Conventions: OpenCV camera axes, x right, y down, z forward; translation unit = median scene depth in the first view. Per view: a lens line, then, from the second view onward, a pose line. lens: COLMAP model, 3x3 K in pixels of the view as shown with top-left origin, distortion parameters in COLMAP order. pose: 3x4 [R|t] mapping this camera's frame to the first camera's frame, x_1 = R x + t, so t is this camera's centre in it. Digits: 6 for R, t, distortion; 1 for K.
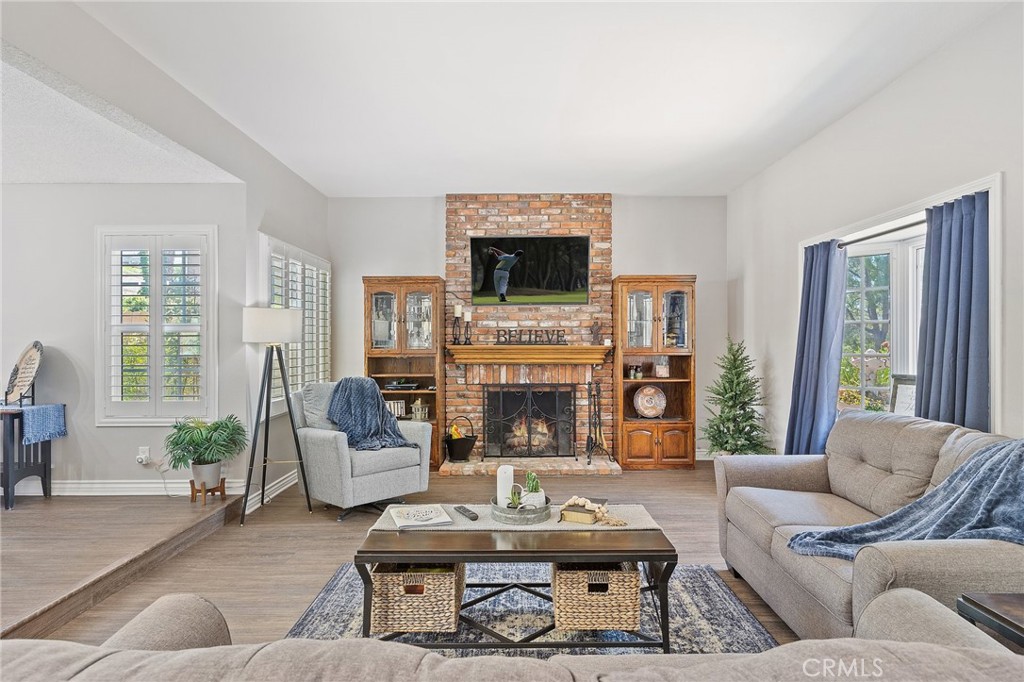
lens RADIAL K [[548.7, 0, 512.0], [0, 548.7, 341.0], [0, 0, 1]] dist [-0.005180, 0.000090]
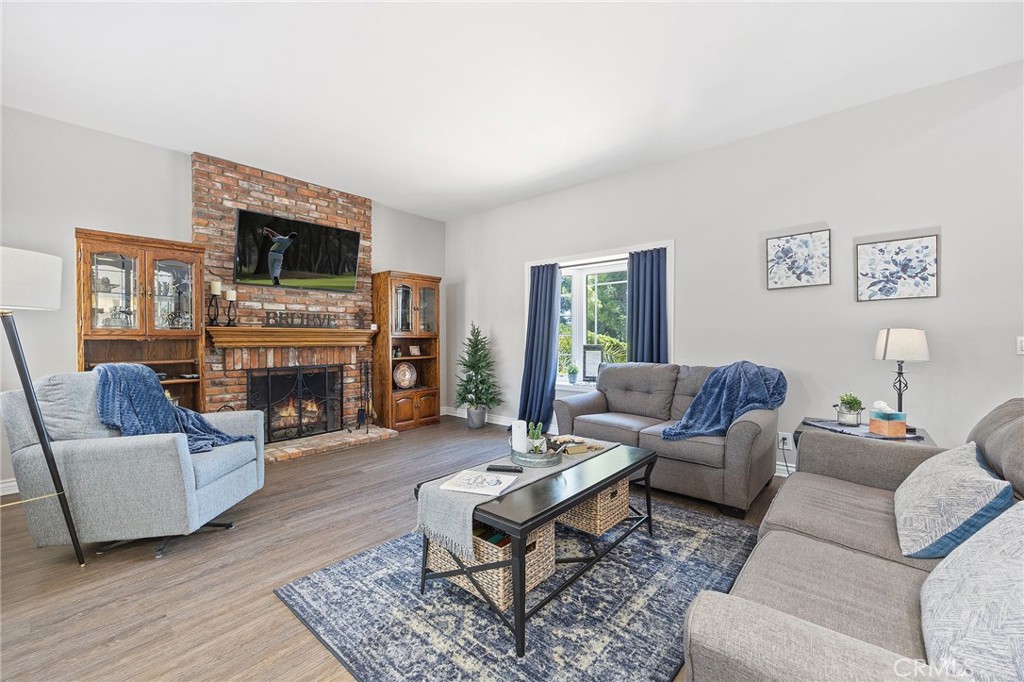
lens RADIAL K [[412.4, 0, 511.4], [0, 412.4, 342.9], [0, 0, 1]] dist [-0.001778, 0.000095]
pose [[0.655397, -0.007609, 0.755246, -0.289013], [-0.001310, 0.999936, 0.011211, 0.025371], [-0.755283, -0.008337, 0.655345, 0.199543]]
